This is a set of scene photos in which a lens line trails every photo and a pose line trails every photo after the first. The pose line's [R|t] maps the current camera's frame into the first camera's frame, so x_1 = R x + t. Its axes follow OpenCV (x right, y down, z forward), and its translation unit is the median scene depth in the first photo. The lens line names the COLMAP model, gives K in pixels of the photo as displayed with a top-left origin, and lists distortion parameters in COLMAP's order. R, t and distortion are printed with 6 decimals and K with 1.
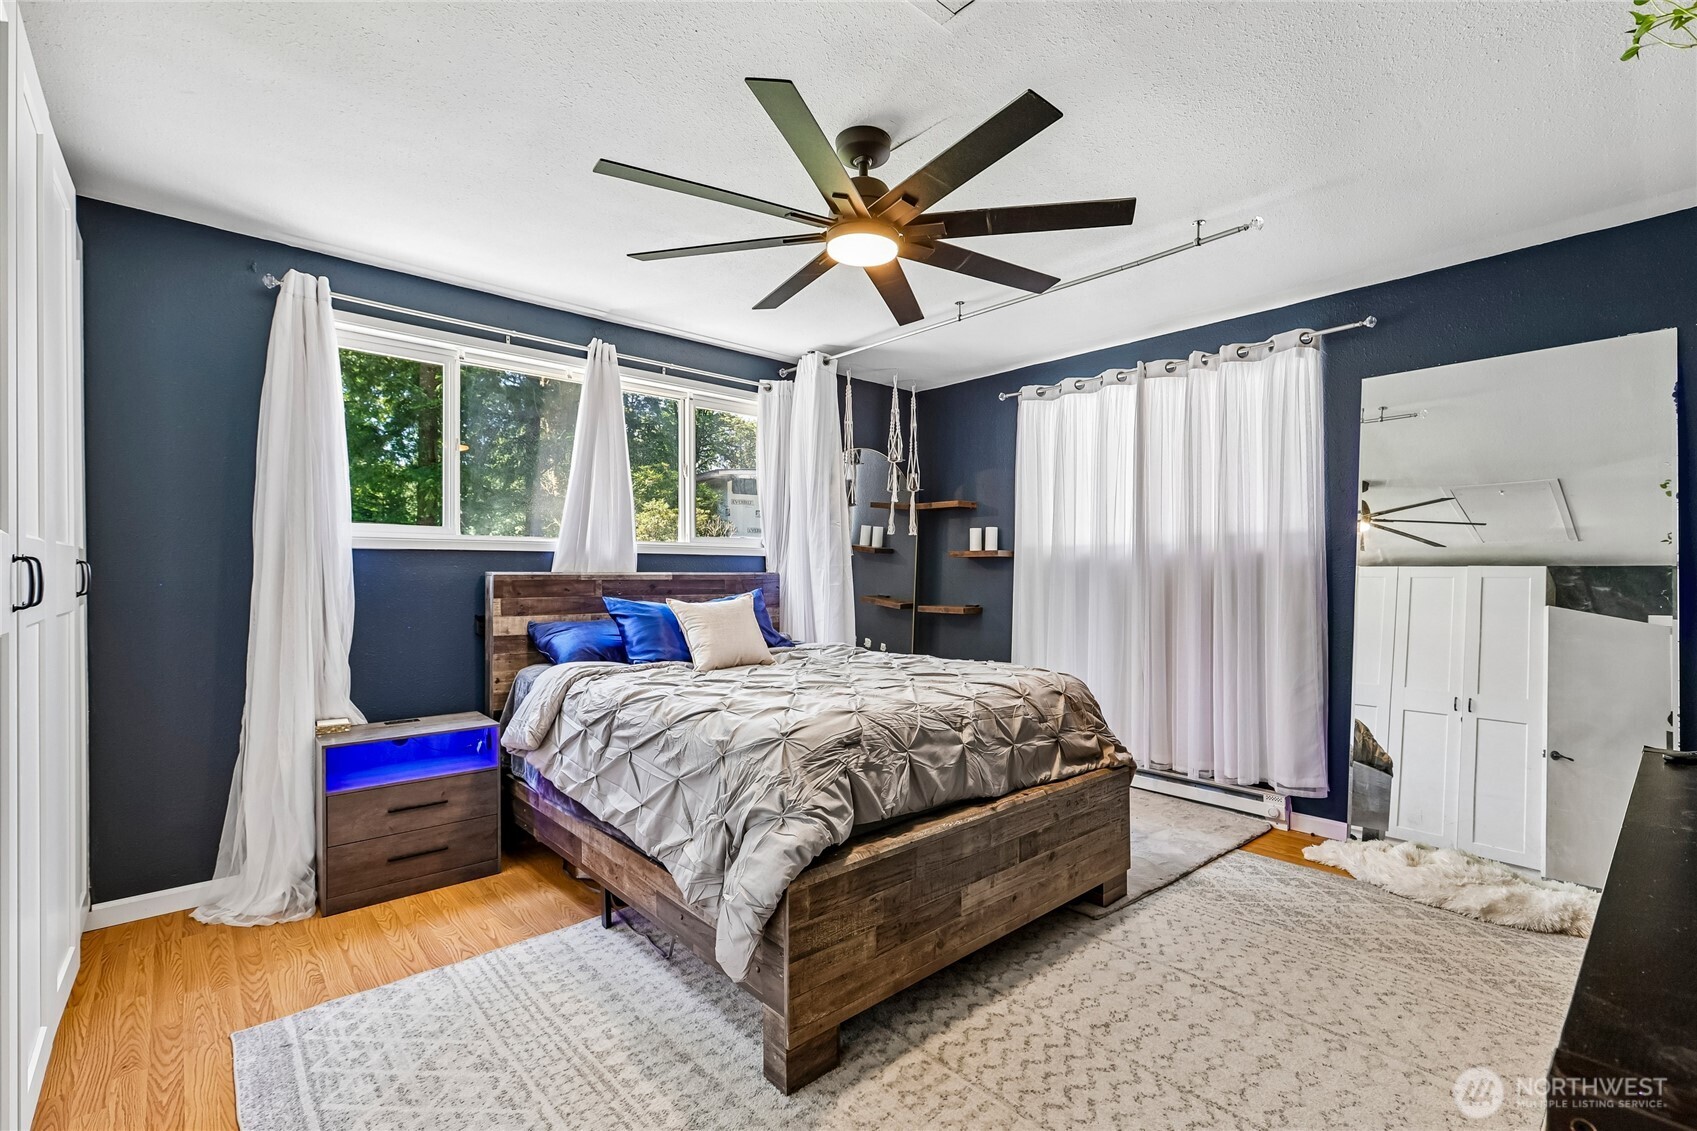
lens RADIAL K [[769.4, 0, 858.4], [0, 769.4, 566.9], [0, 0, 1]] dist [0.016453, 0.000245]
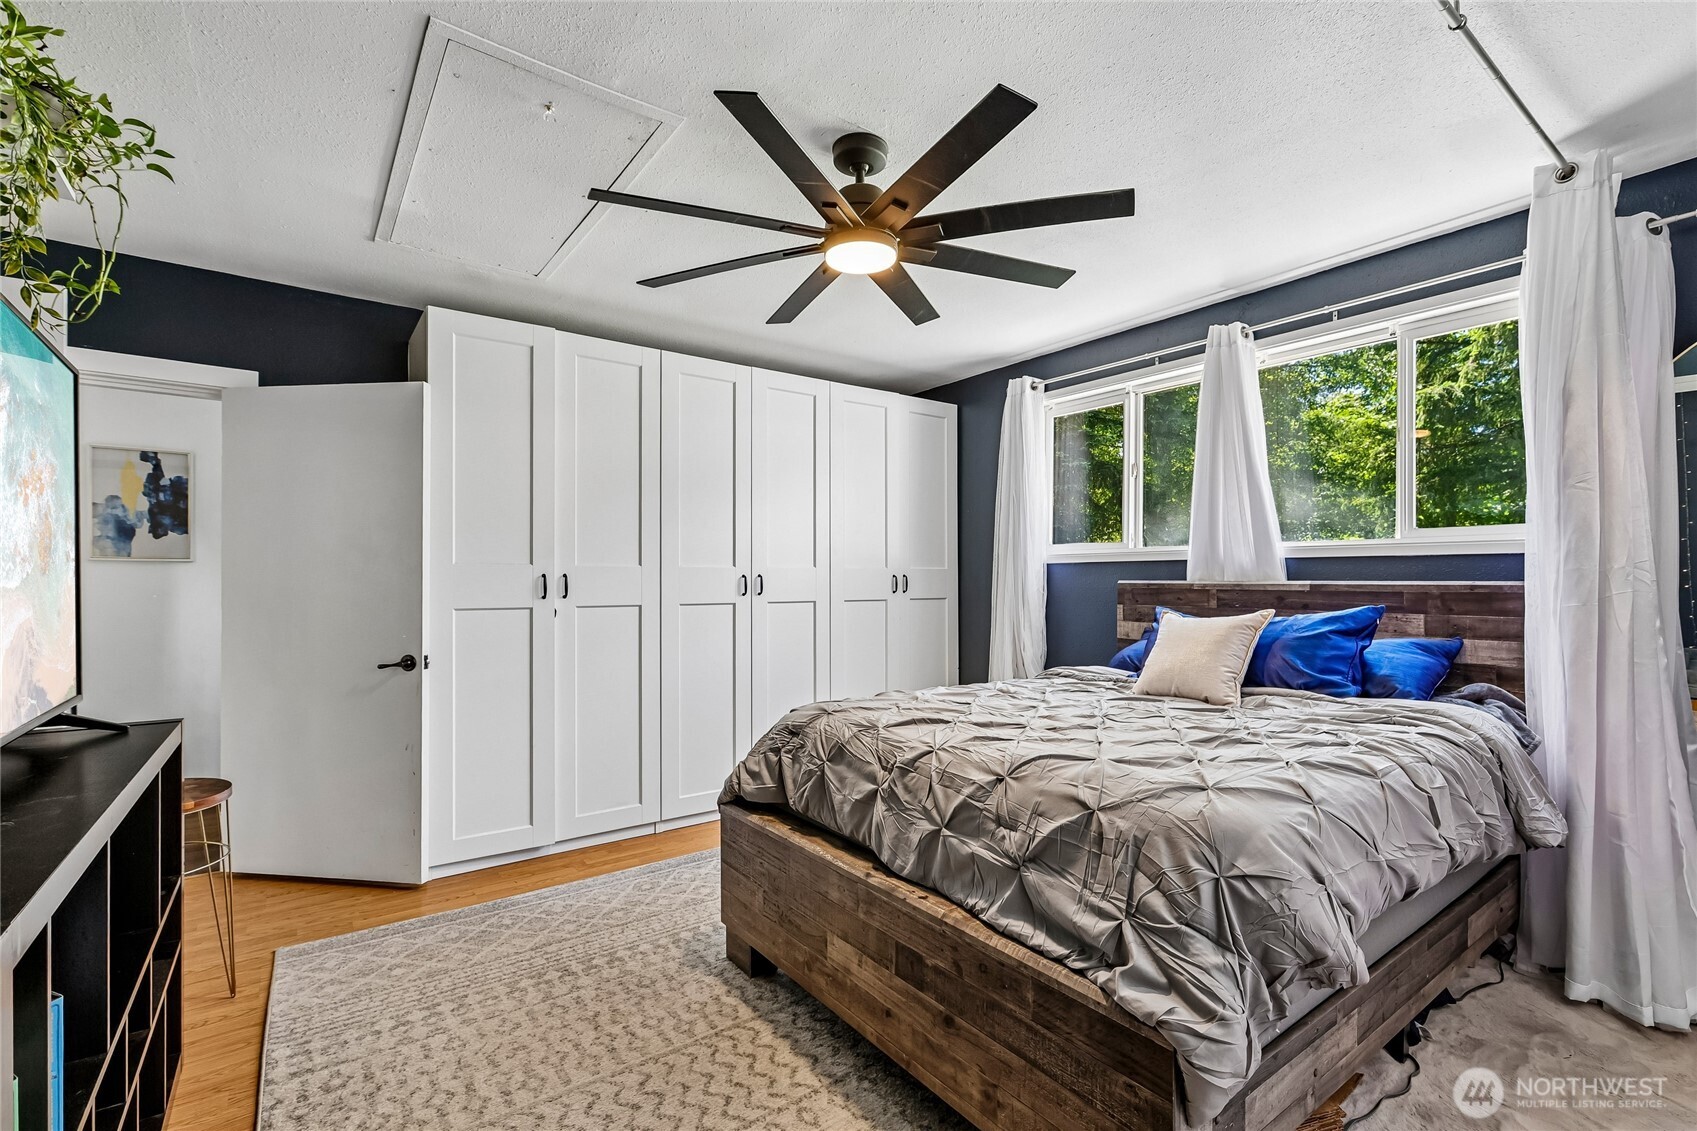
lens RADIAL K [[769.4, 0, 857.6], [0, 769.4, 578.7], [0, 0, 1]] dist [0.016453, 0.000245]
pose [[-0.113376, -0.001090, -0.993552, 0.739238], [0.004992, 0.999986, -0.001667, 0.003934], [0.993540, -0.005149, -0.113369, 0.817480]]
